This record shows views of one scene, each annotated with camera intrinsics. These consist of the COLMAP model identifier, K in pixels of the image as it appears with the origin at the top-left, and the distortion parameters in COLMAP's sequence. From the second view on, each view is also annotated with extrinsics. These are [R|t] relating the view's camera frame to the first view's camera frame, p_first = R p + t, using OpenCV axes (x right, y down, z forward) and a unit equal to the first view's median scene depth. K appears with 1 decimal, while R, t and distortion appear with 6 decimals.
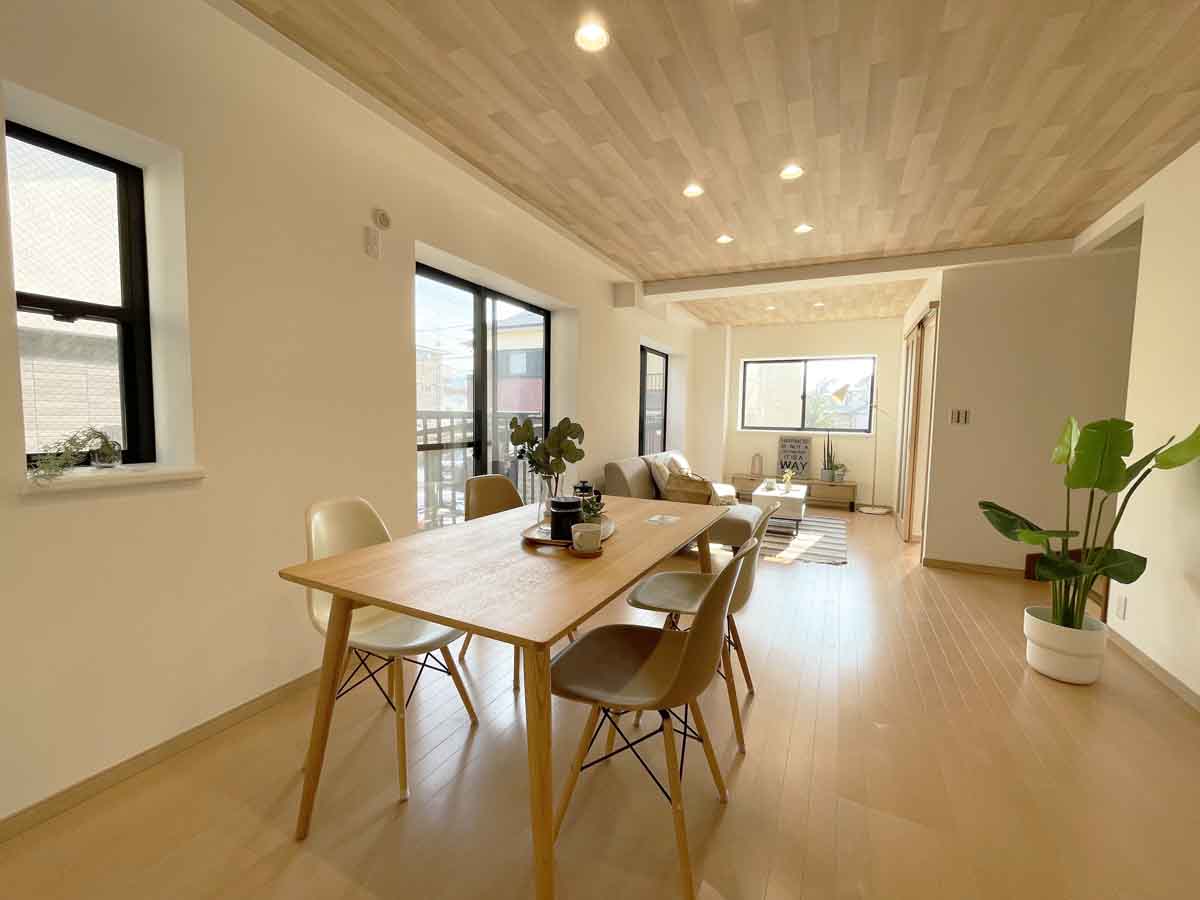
lens RADIAL K [[487.0, 0, 606.2], [0, 487.0, 449.9], [0, 0, 1]] dist [0.002472, 0.000331]
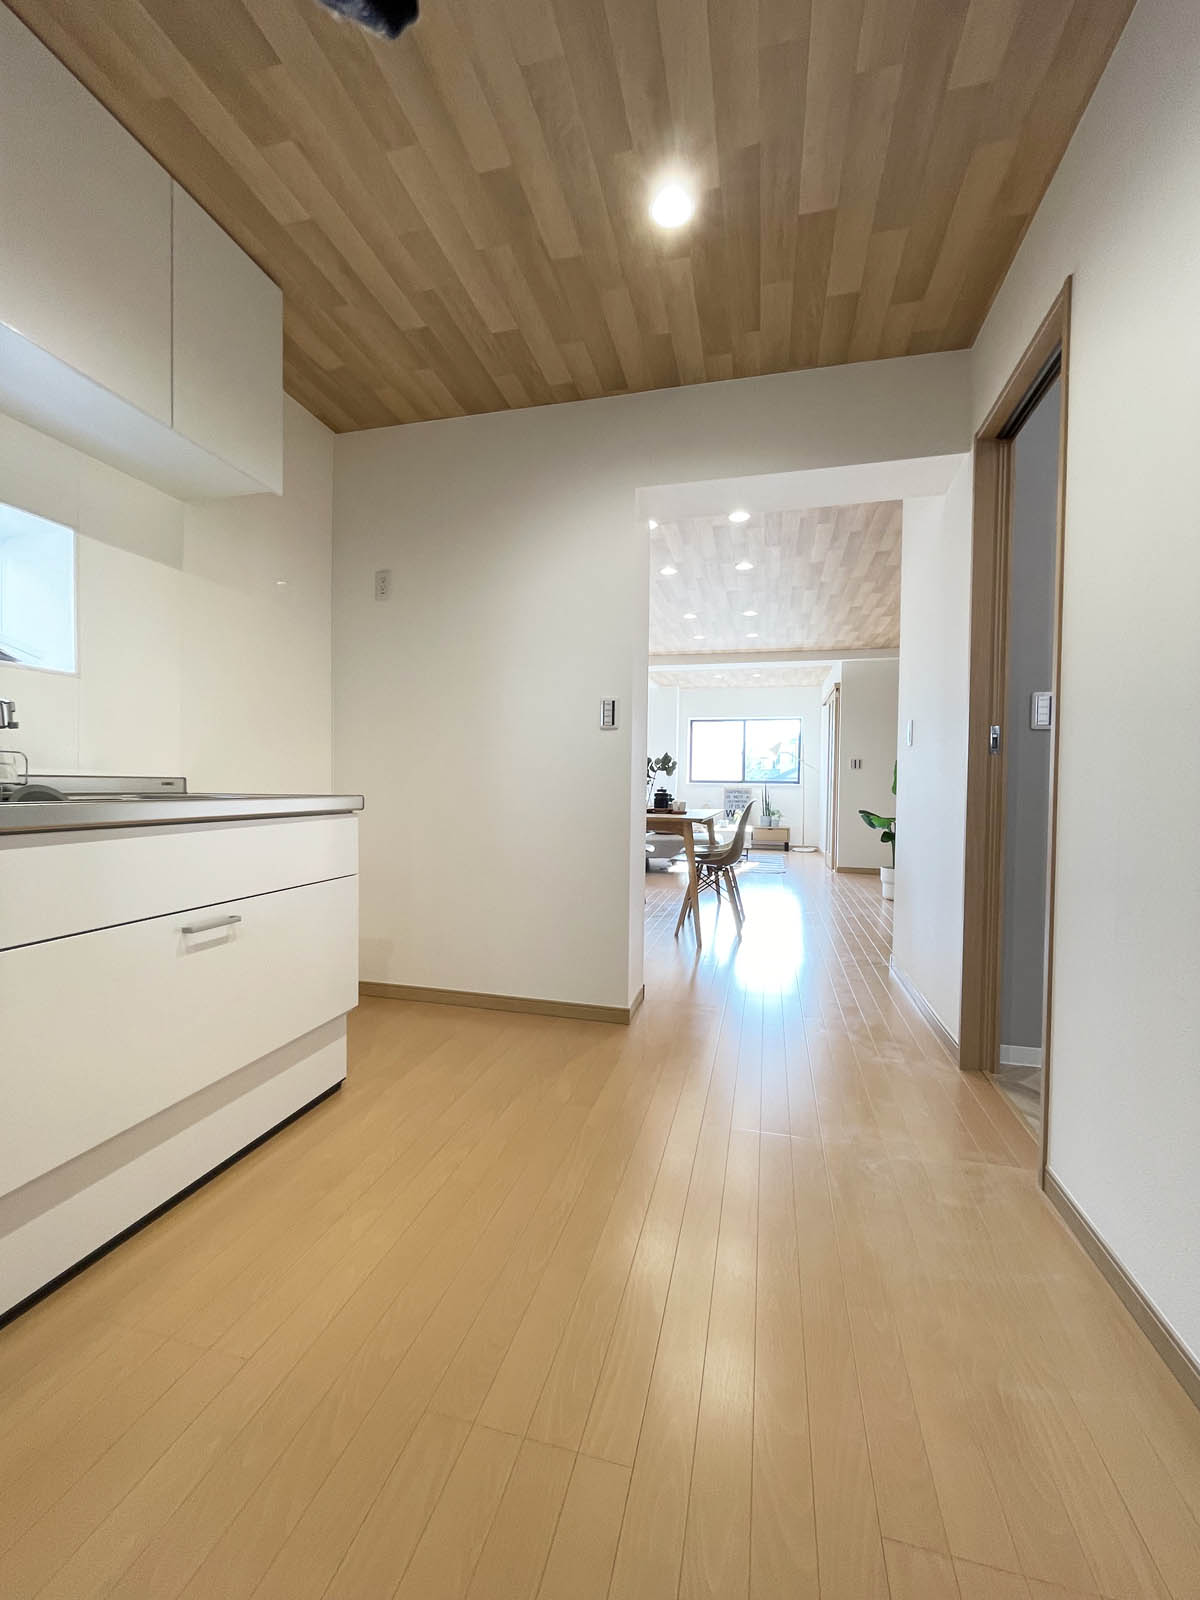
lens RADIAL K [[649.4, 0, 600.0], [0, 649.4, 800.0], [0, 0, 1]] dist [0.002472, 0.000331]
pose [[0.980770, -0.007292, 0.195033, -0.253814], [0.016353, 0.998858, -0.044887, 0.073448], [-0.194483, 0.047213, 0.979769, -0.474133]]
